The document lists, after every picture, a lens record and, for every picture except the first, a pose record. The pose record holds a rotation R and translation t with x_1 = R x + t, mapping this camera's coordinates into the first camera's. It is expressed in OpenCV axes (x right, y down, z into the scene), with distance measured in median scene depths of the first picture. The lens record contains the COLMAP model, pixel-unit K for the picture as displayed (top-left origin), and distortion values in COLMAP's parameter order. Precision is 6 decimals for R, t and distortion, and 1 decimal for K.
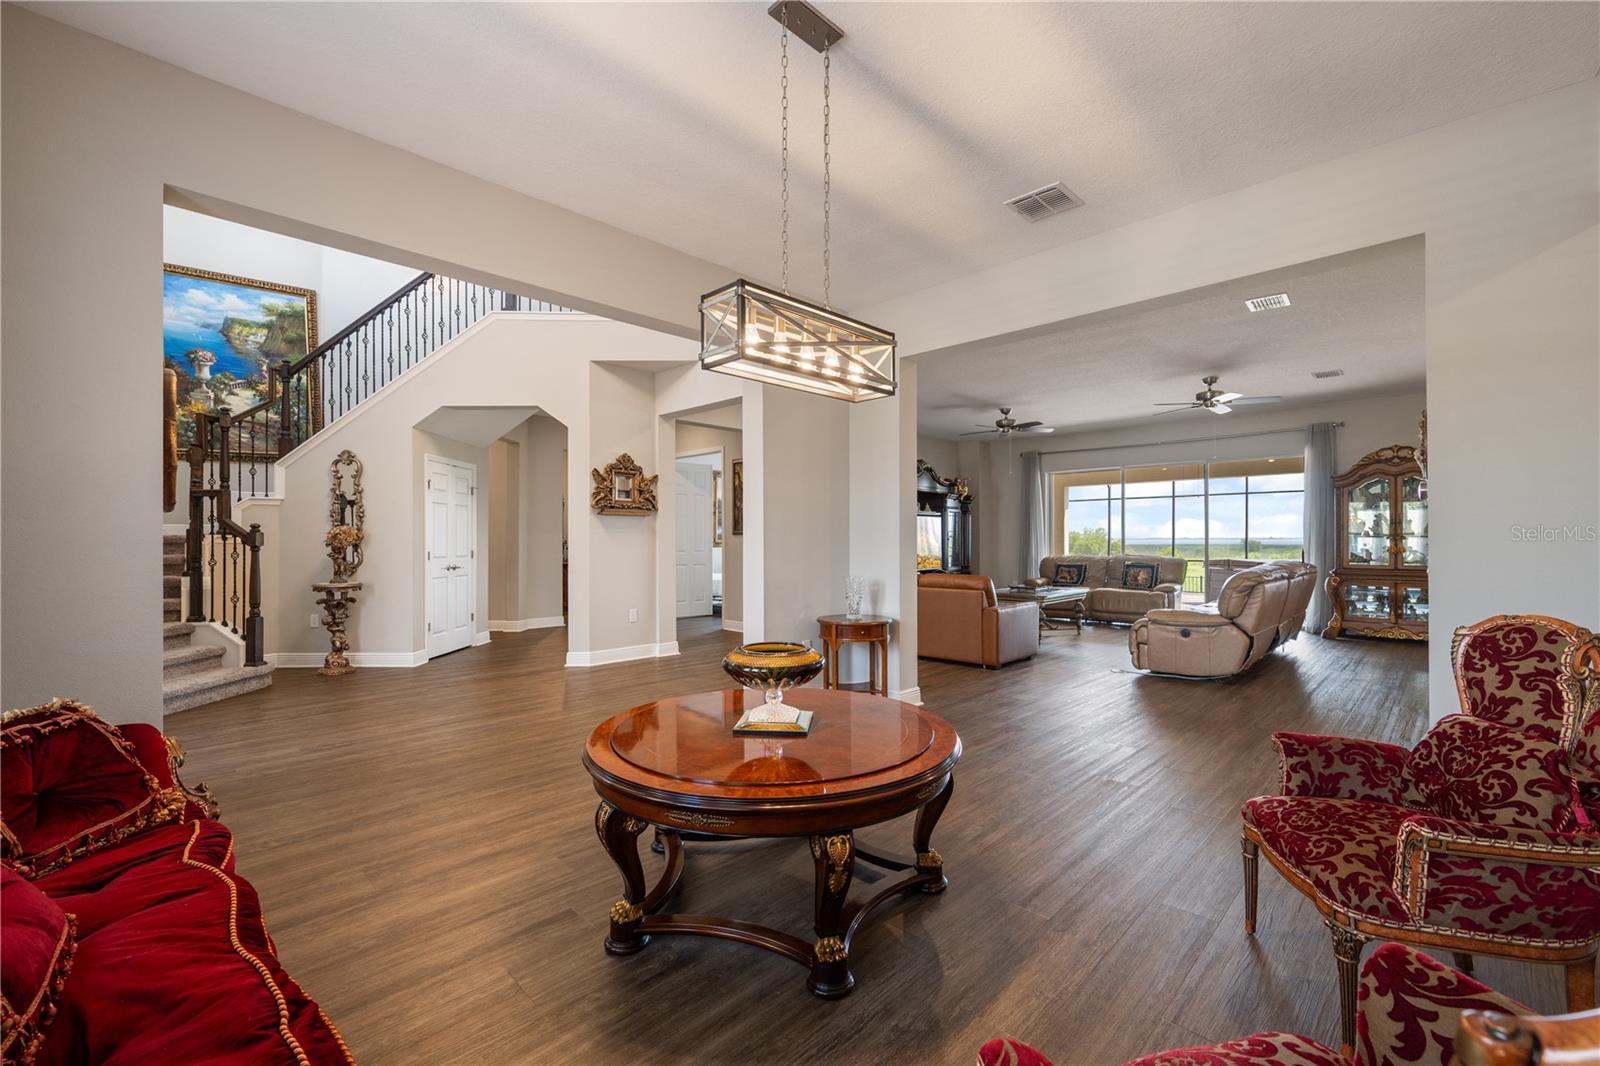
lens RADIAL K [[677.3, 0, 799.6], [0, 677.3, 534.2], [0, 0, 1]] dist [0.001652, 0.001833]
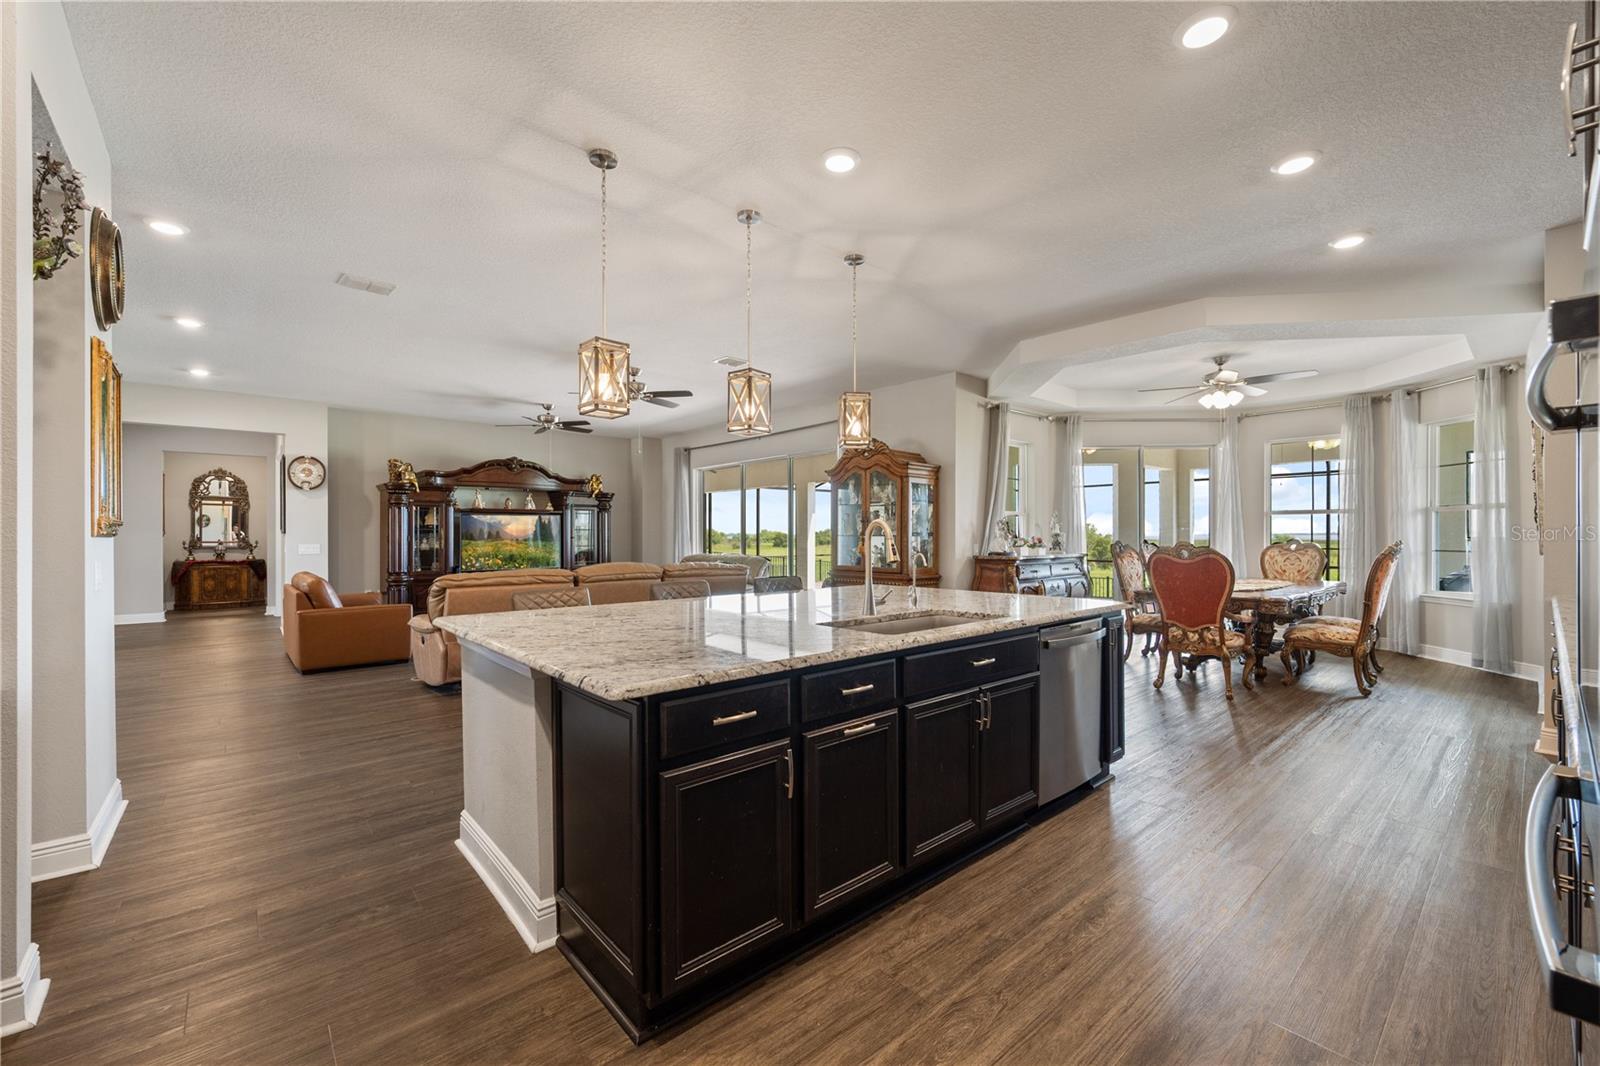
lens RADIAL K [[645.2, 0, 793.9], [0, 645.2, 534.5], [0, 0, 1]] dist [-0.000655, -0.000033]
pose [[0.996158, 0.000110, -0.087570, 0.809008], [0.000502, 0.999976, 0.006973, -0.004158], [0.087569, -0.006990, 0.996134, 0.111751]]
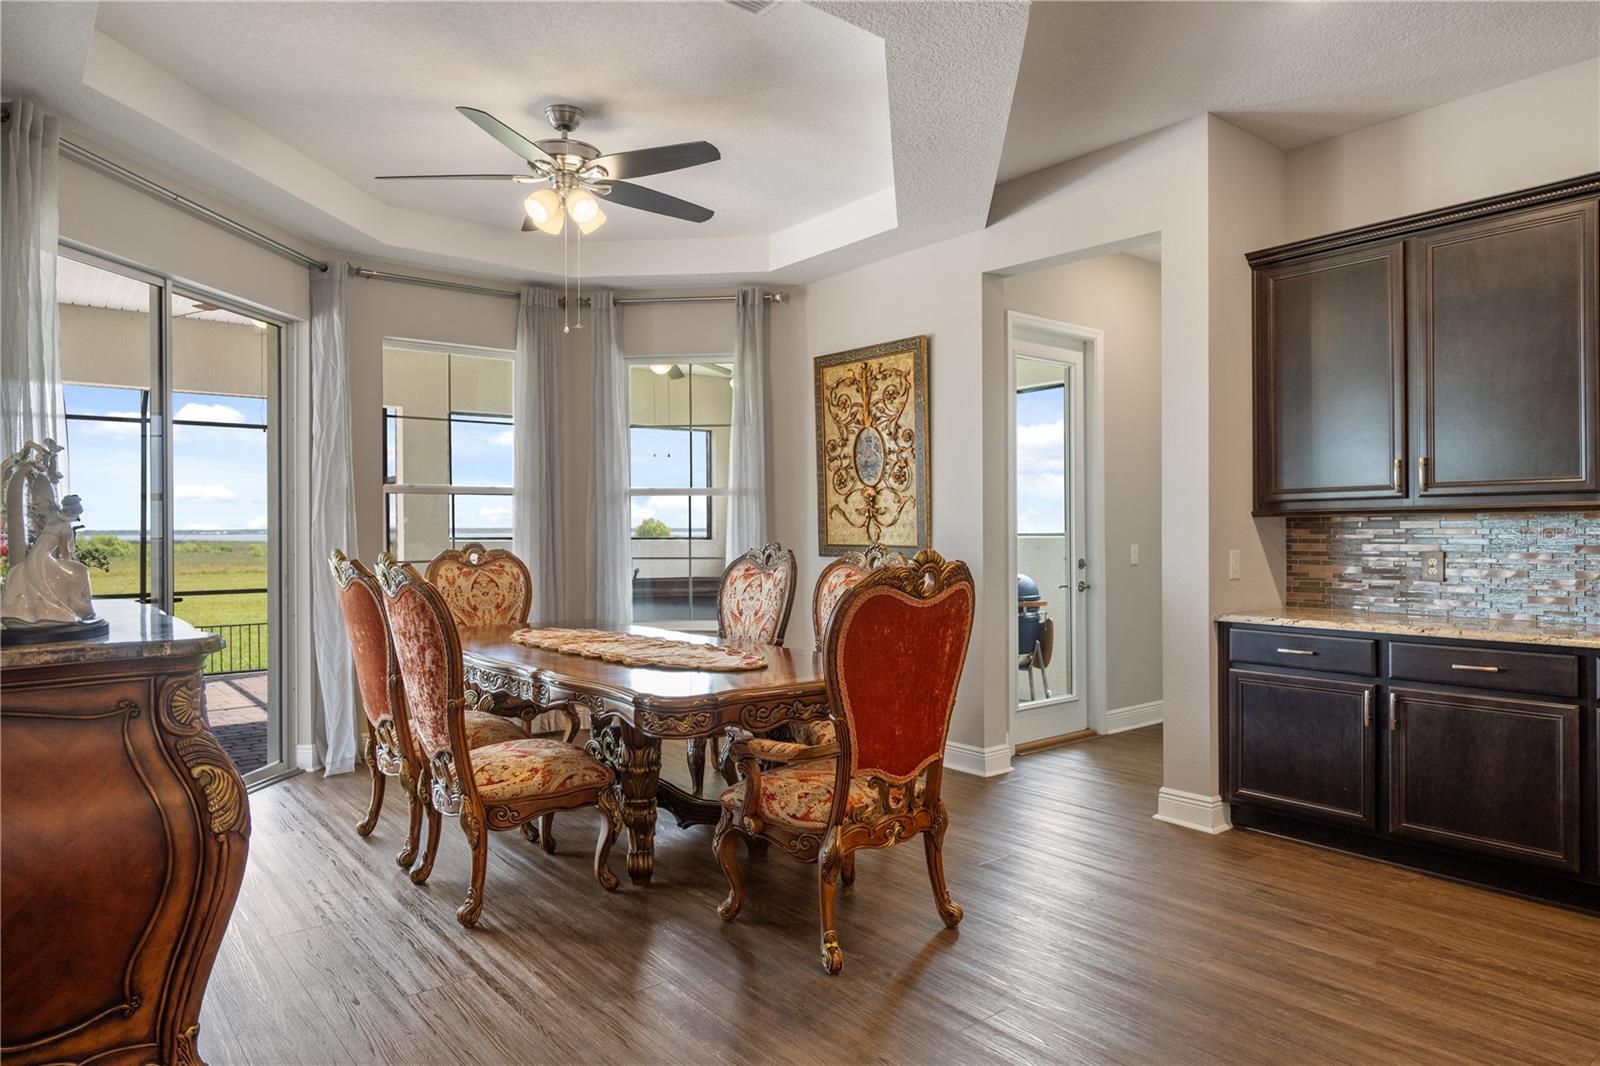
lens RADIAL K [[982.9, 0, 804.2], [0, 982.9, 536.0], [0, 0, 1]] dist [-0.000547, 0.000759]
pose [[0.119678, -0.003666, 0.992806, 0.774264], [-0.003300, 0.999986, 0.004091, 0.000226], [-0.992807, -0.003766, 0.119664, 0.730791]]
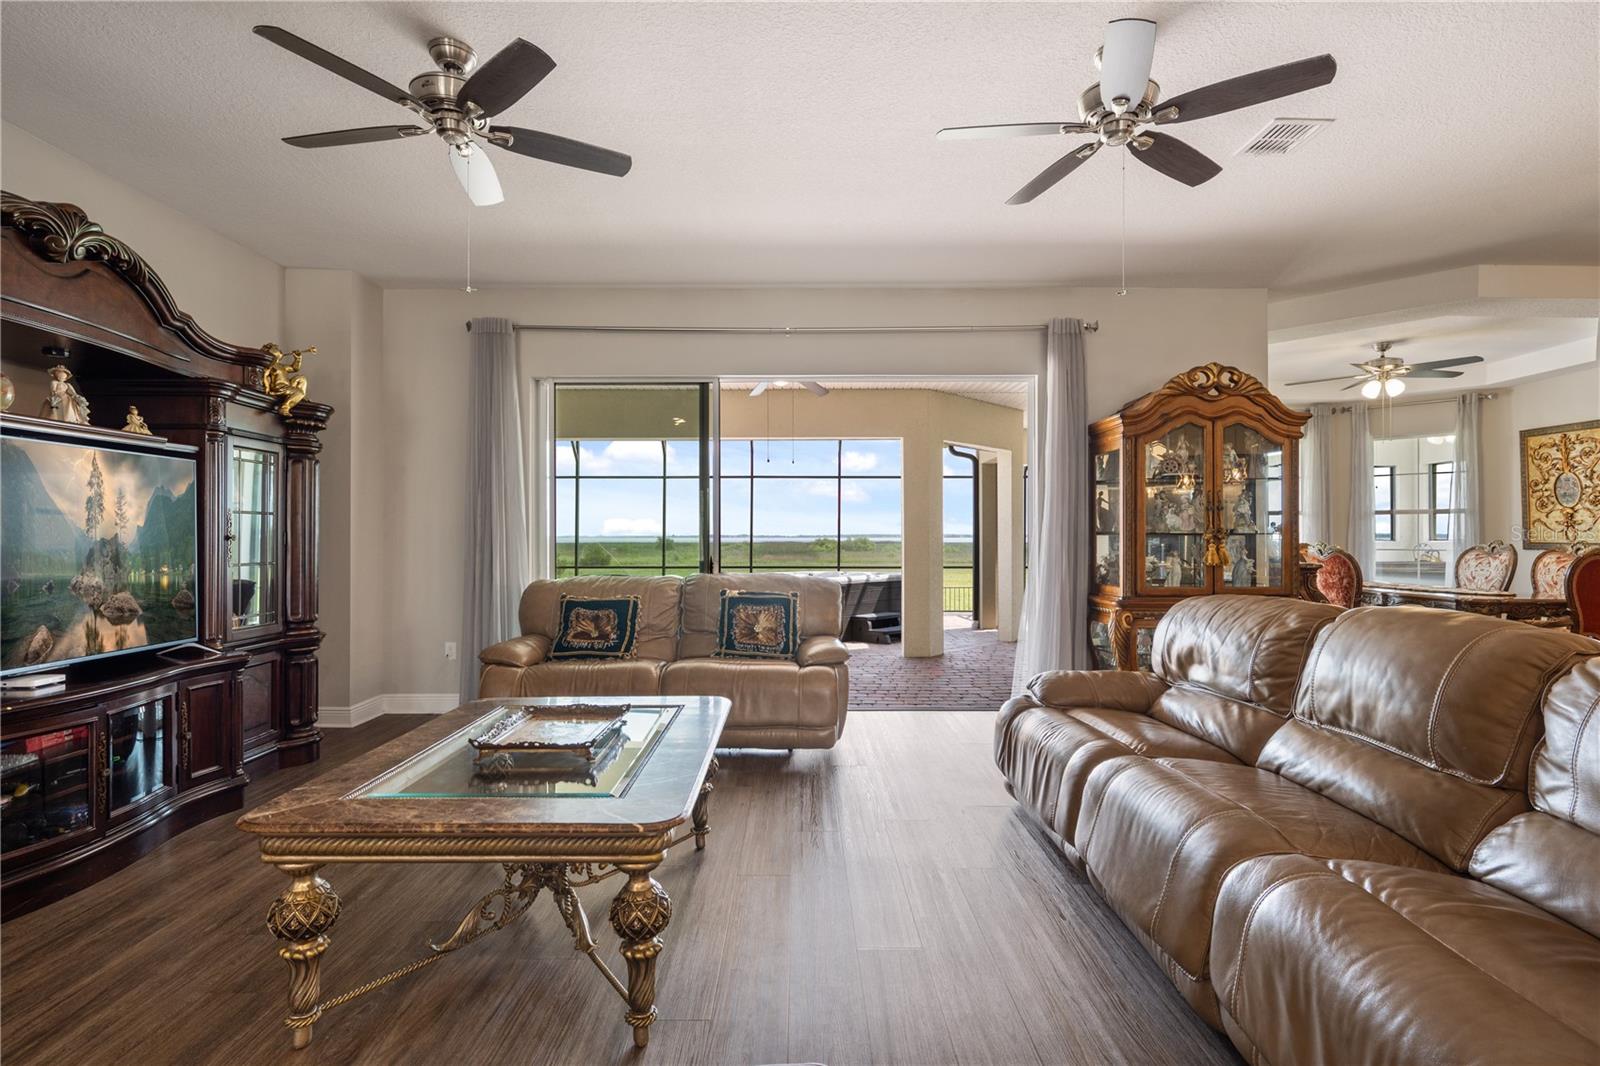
lens RADIAL K [[768.5, 0, 801.1], [0, 768.5, 529.1], [0, 0, 1]] dist [-0.004007, 0.002930]
pose [[0.718254, 0.009411, 0.695717, 0.213904], [-0.007842, 0.999955, -0.005430, 0.005005], [-0.695736, -0.001556, 0.718296, 0.746537]]
